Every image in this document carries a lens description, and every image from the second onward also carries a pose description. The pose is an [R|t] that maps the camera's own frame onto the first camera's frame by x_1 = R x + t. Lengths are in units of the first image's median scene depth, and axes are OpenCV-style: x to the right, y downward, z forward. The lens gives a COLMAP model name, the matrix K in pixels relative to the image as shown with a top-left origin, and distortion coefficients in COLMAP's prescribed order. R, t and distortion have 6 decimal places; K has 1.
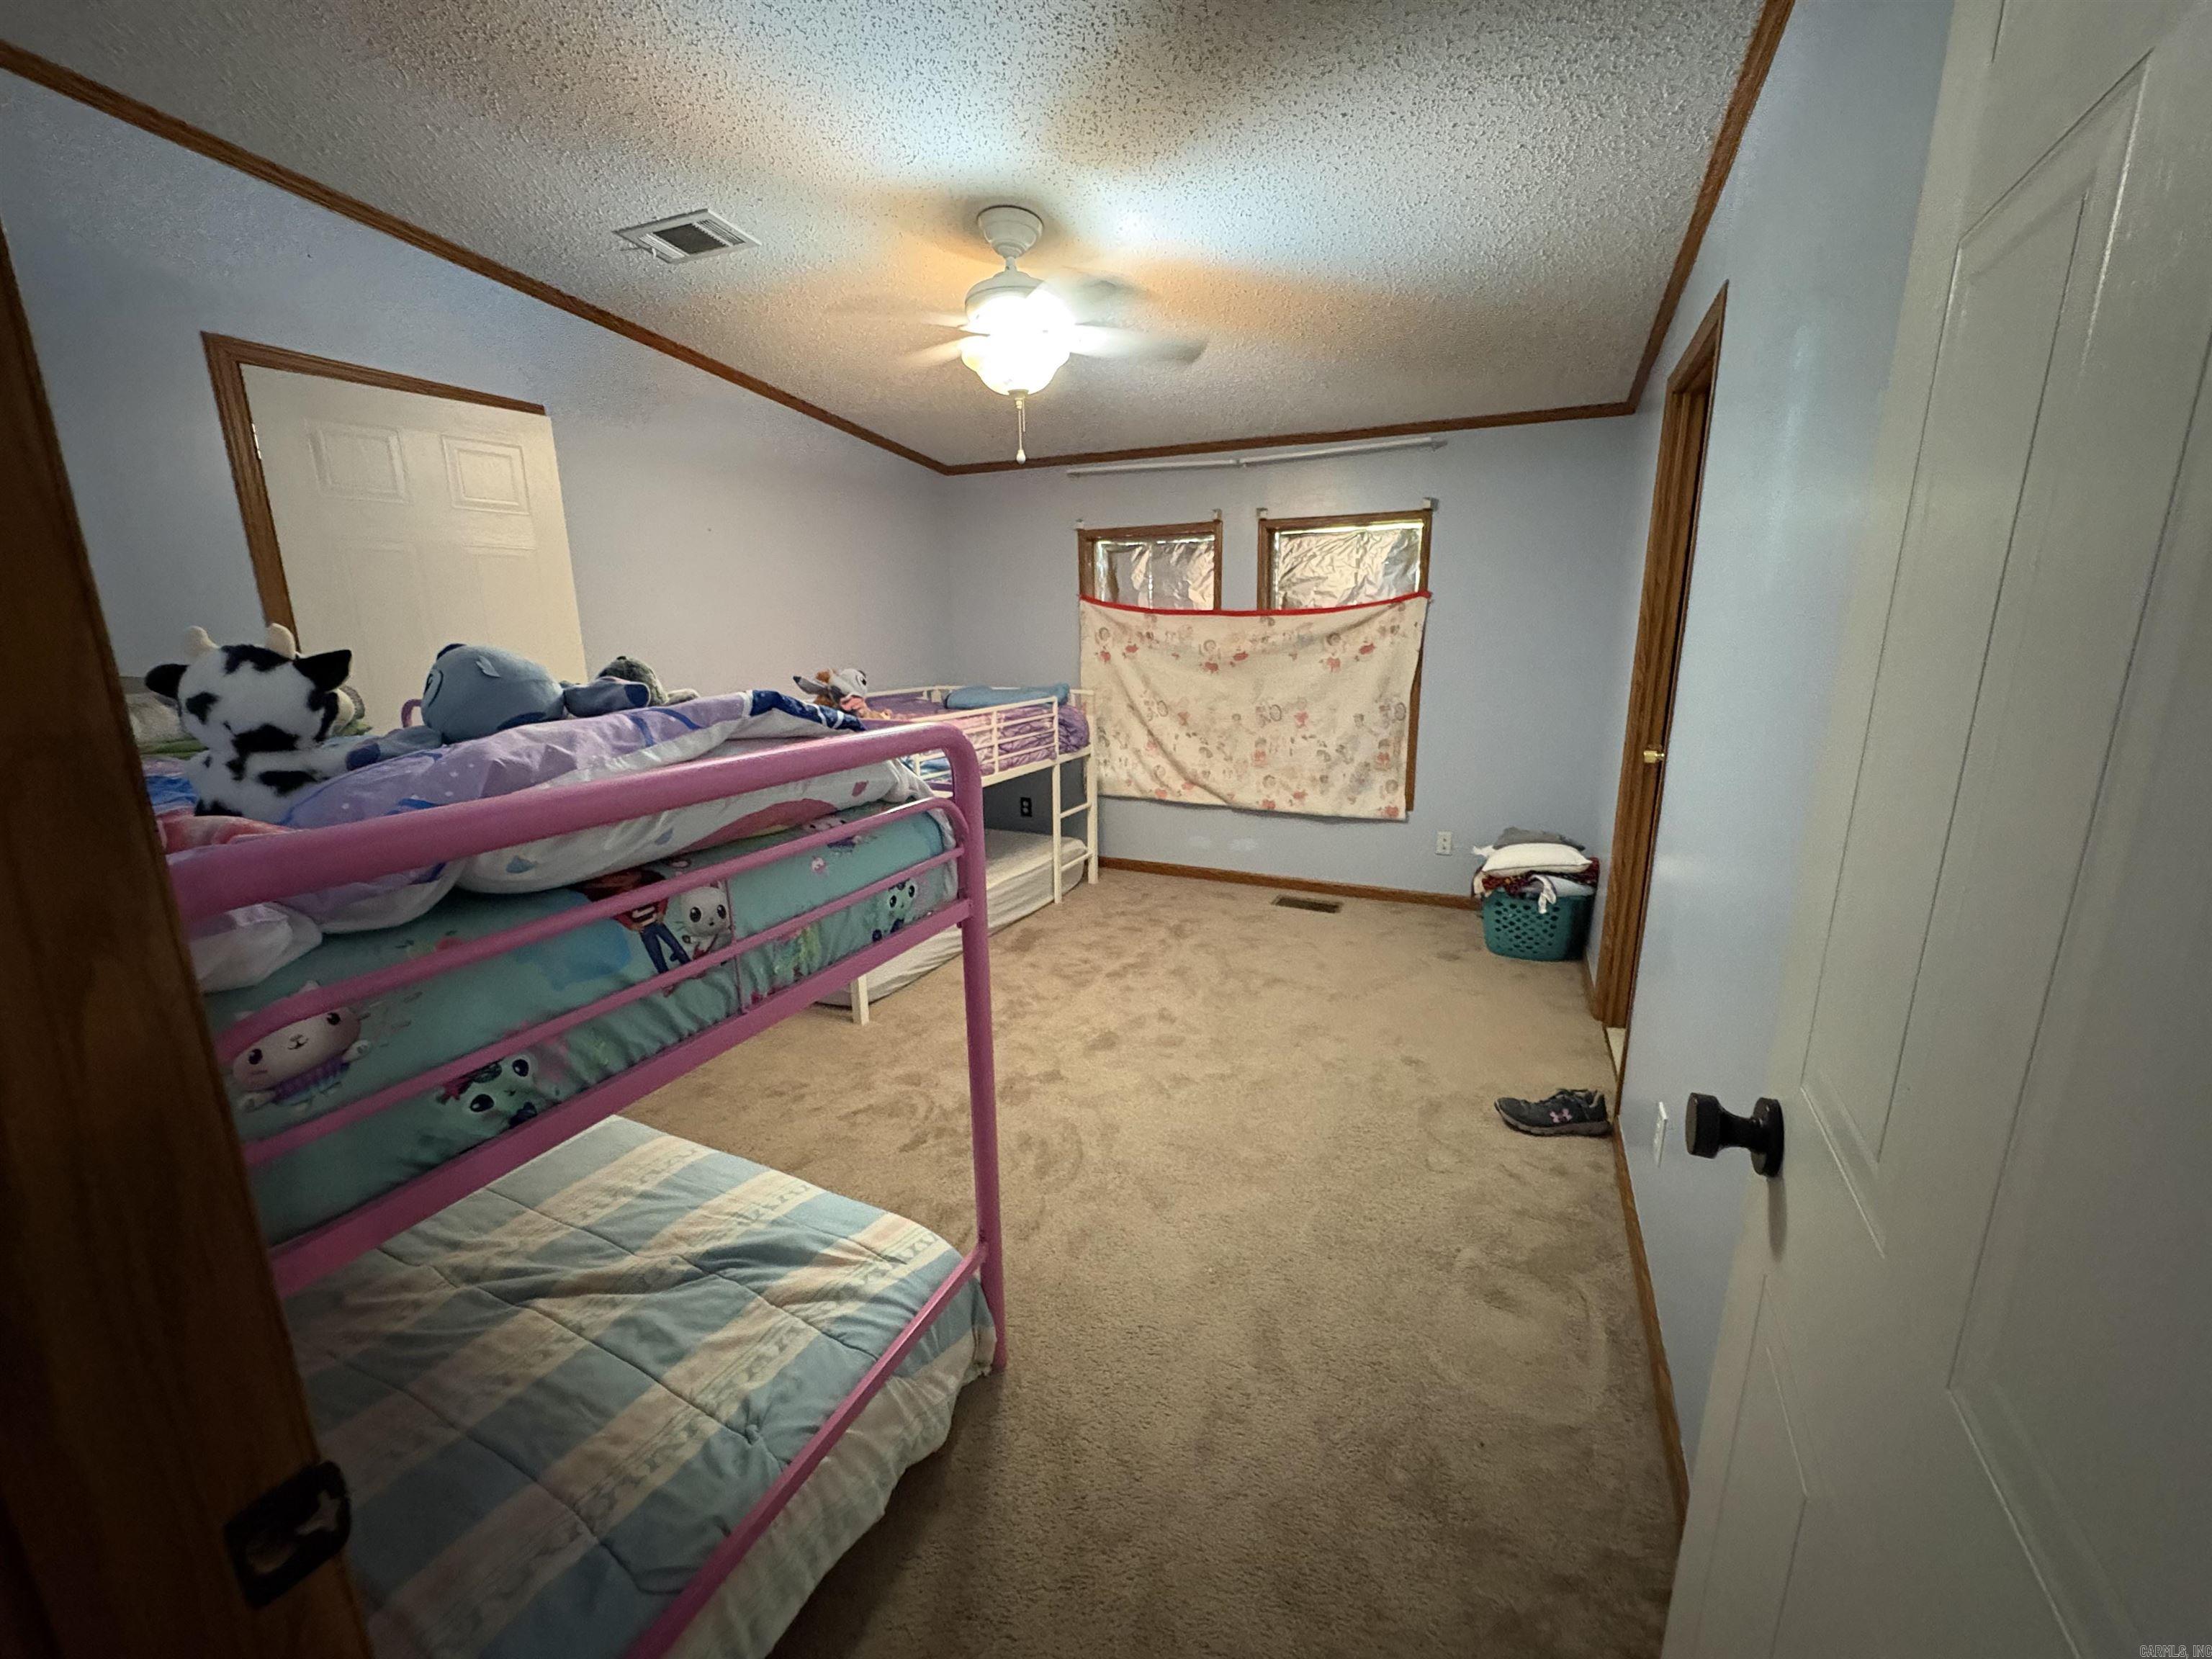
lens RADIAL K [[881.5, 0, 1106.0], [0, 881.5, 829.5], [0, 0, 1]] dist [0.000938, 0.000095]
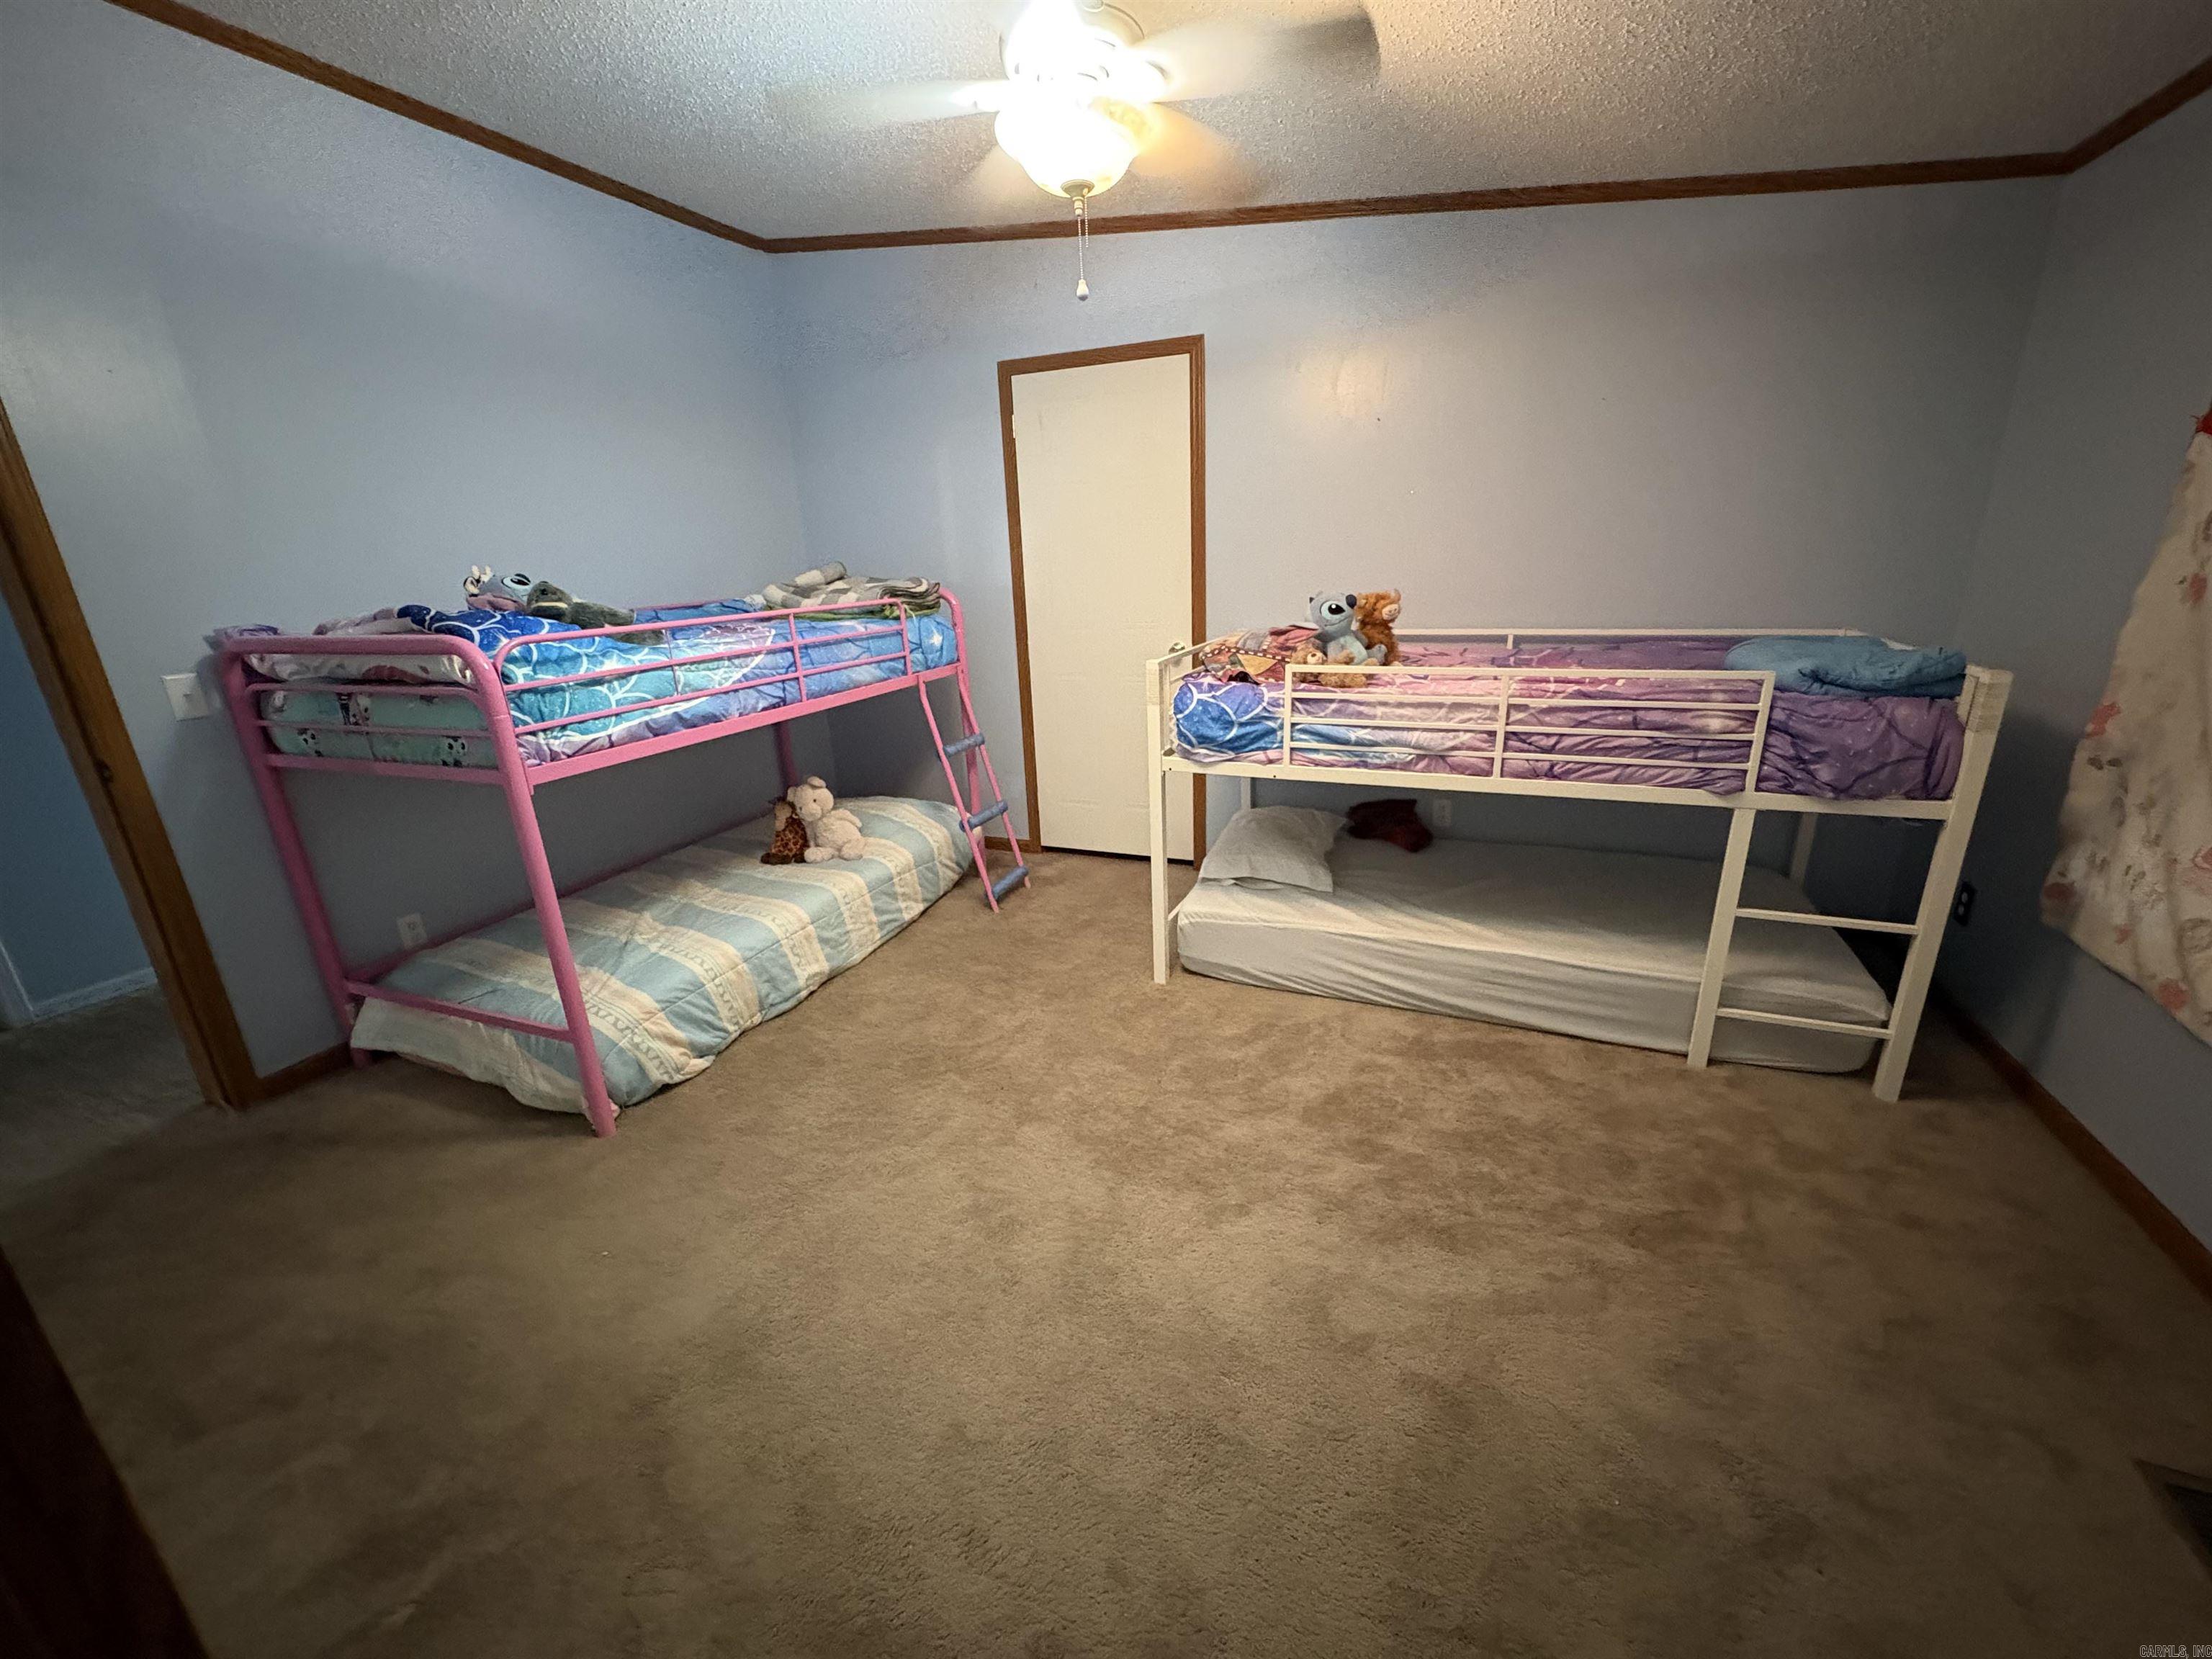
lens RADIAL K [[881.5, 0, 1106.0], [0, 881.5, 829.5], [0, 0, 1]] dist [0.000938, 0.000095]
pose [[0.038972, 0.308302, -0.950490, 0.442464], [-0.191653, 0.935859, 0.295698, -0.154333], [0.980689, 0.170640, 0.095559, 0.664941]]
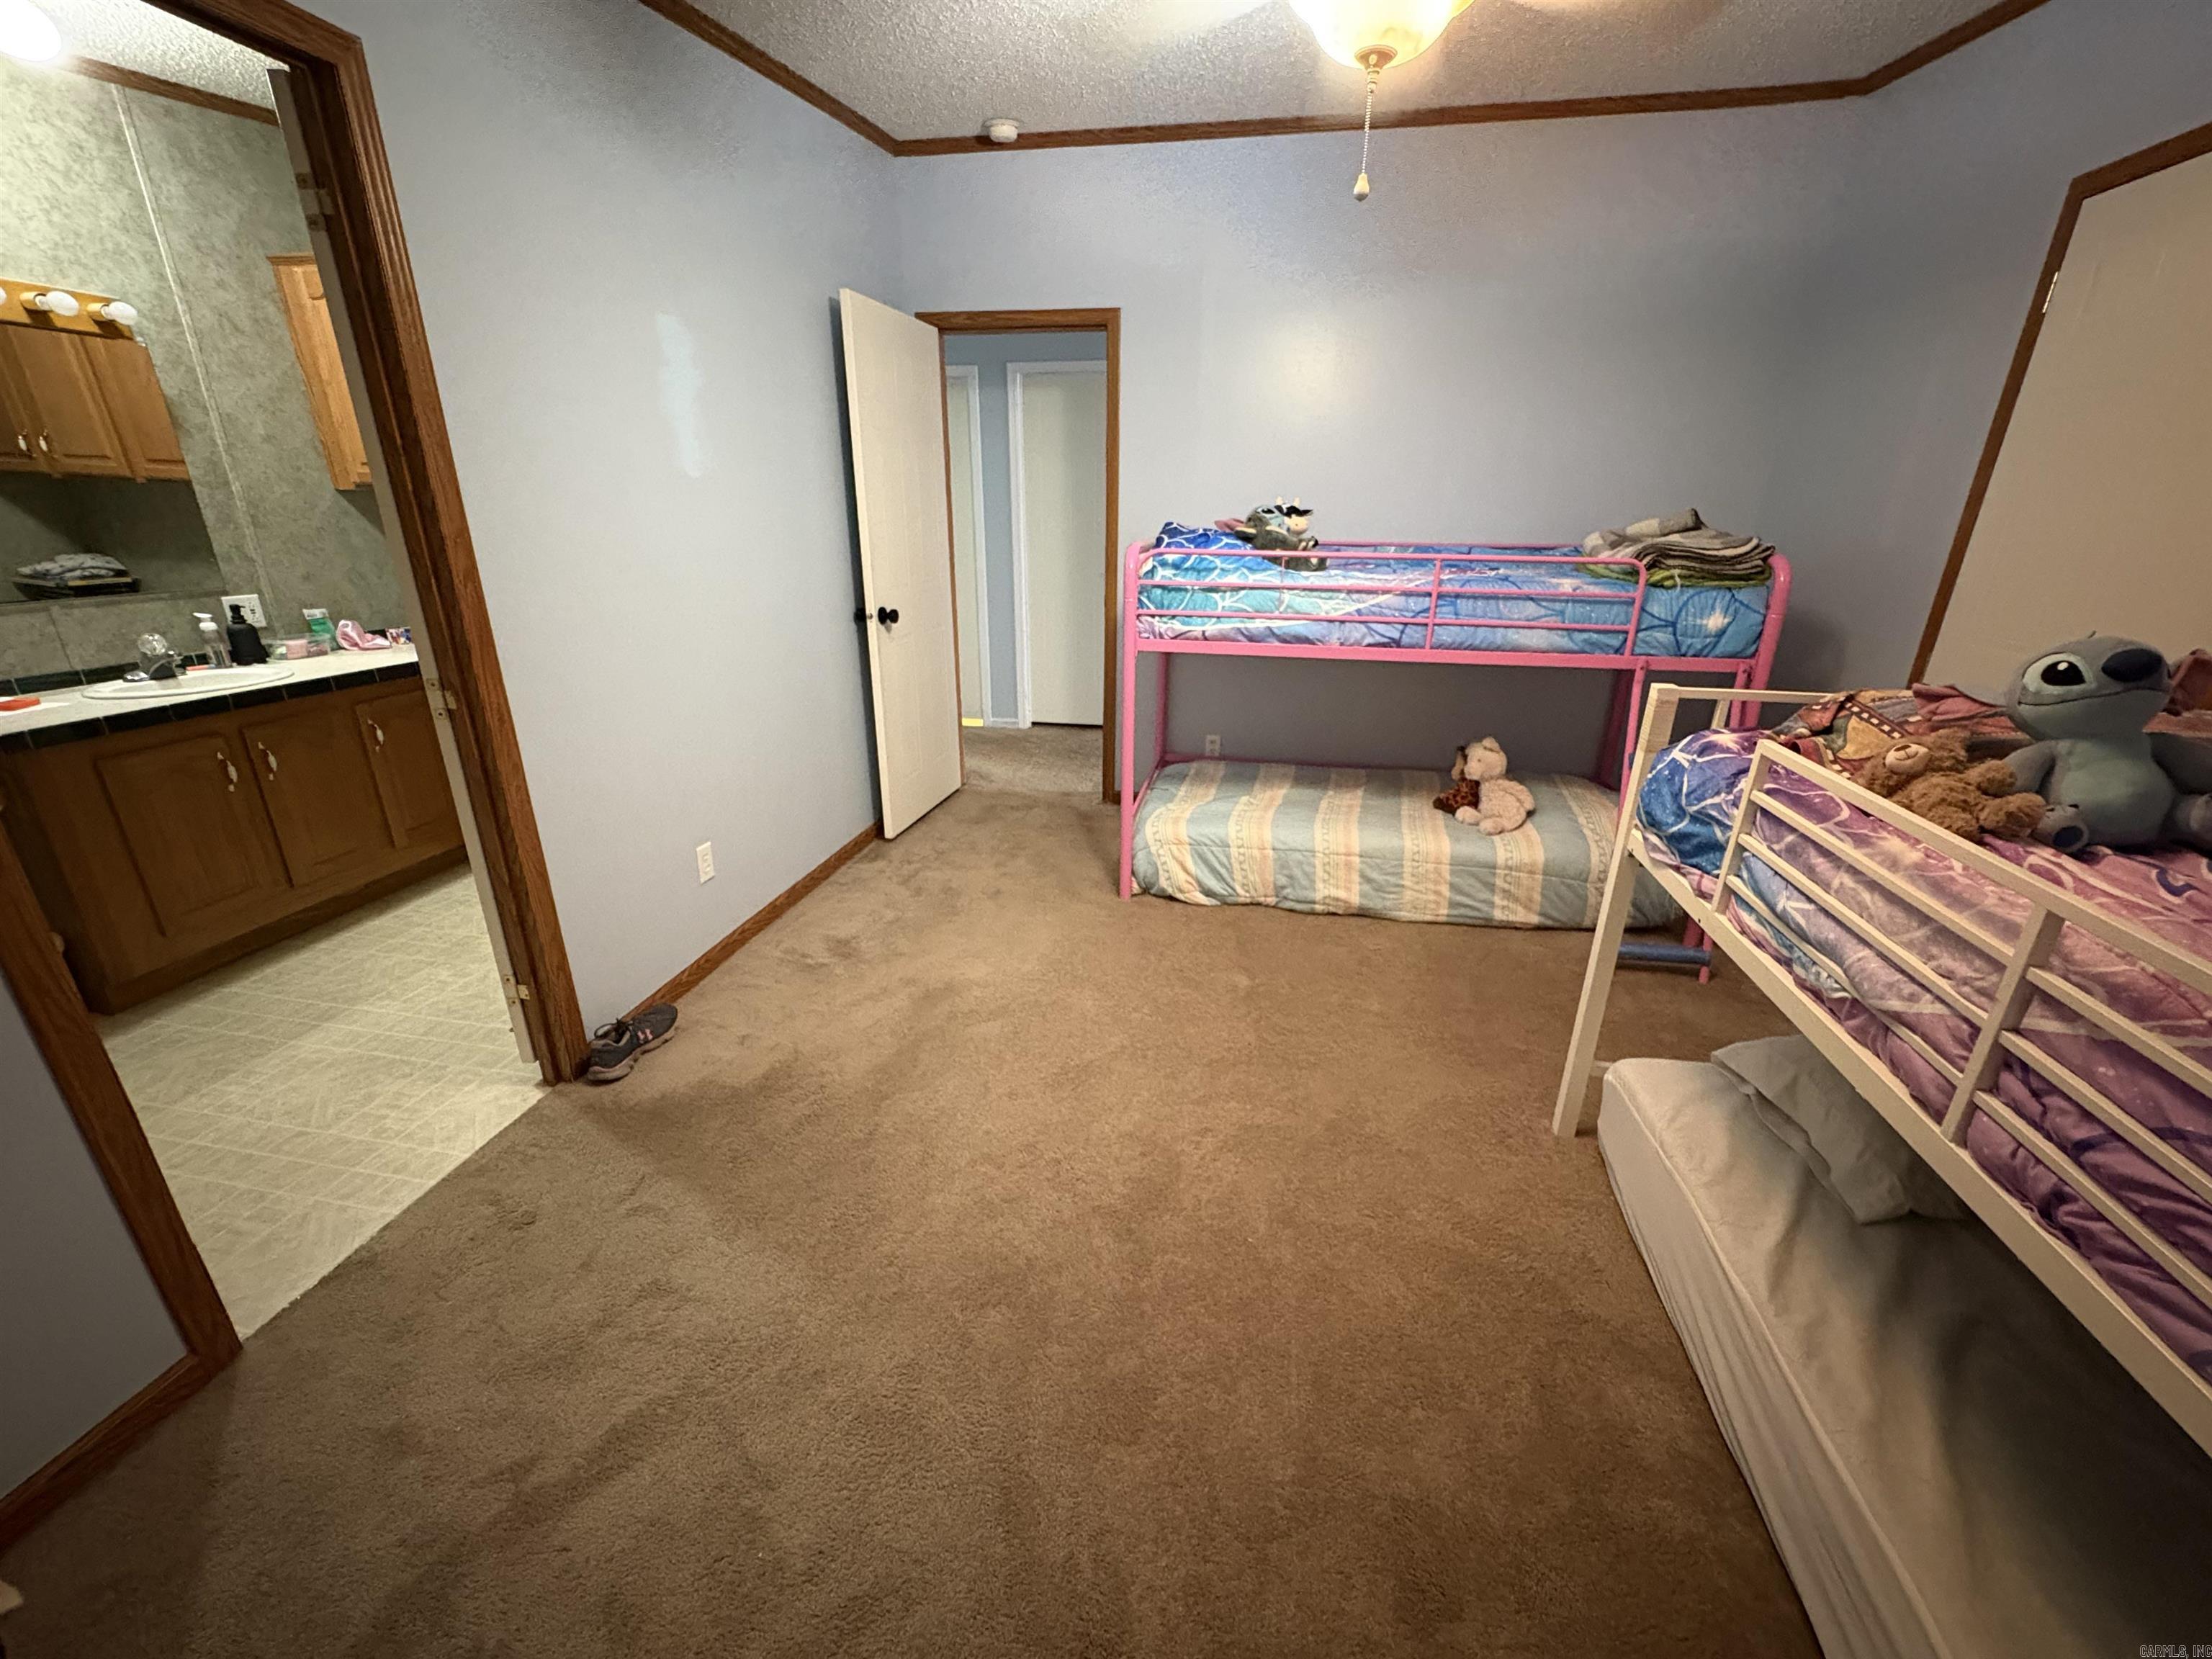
lens RADIAL K [[881.5, 0, 1106.0], [0, 881.5, 829.5], [0, 0, 1]] dist [0.000938, 0.000095]
pose [[-0.969608, 0.084352, -0.229664, 0.146517], [-0.058000, 0.832686, 0.550700, -0.248292], [0.237691, 0.547283, -0.802486, 1.063838]]
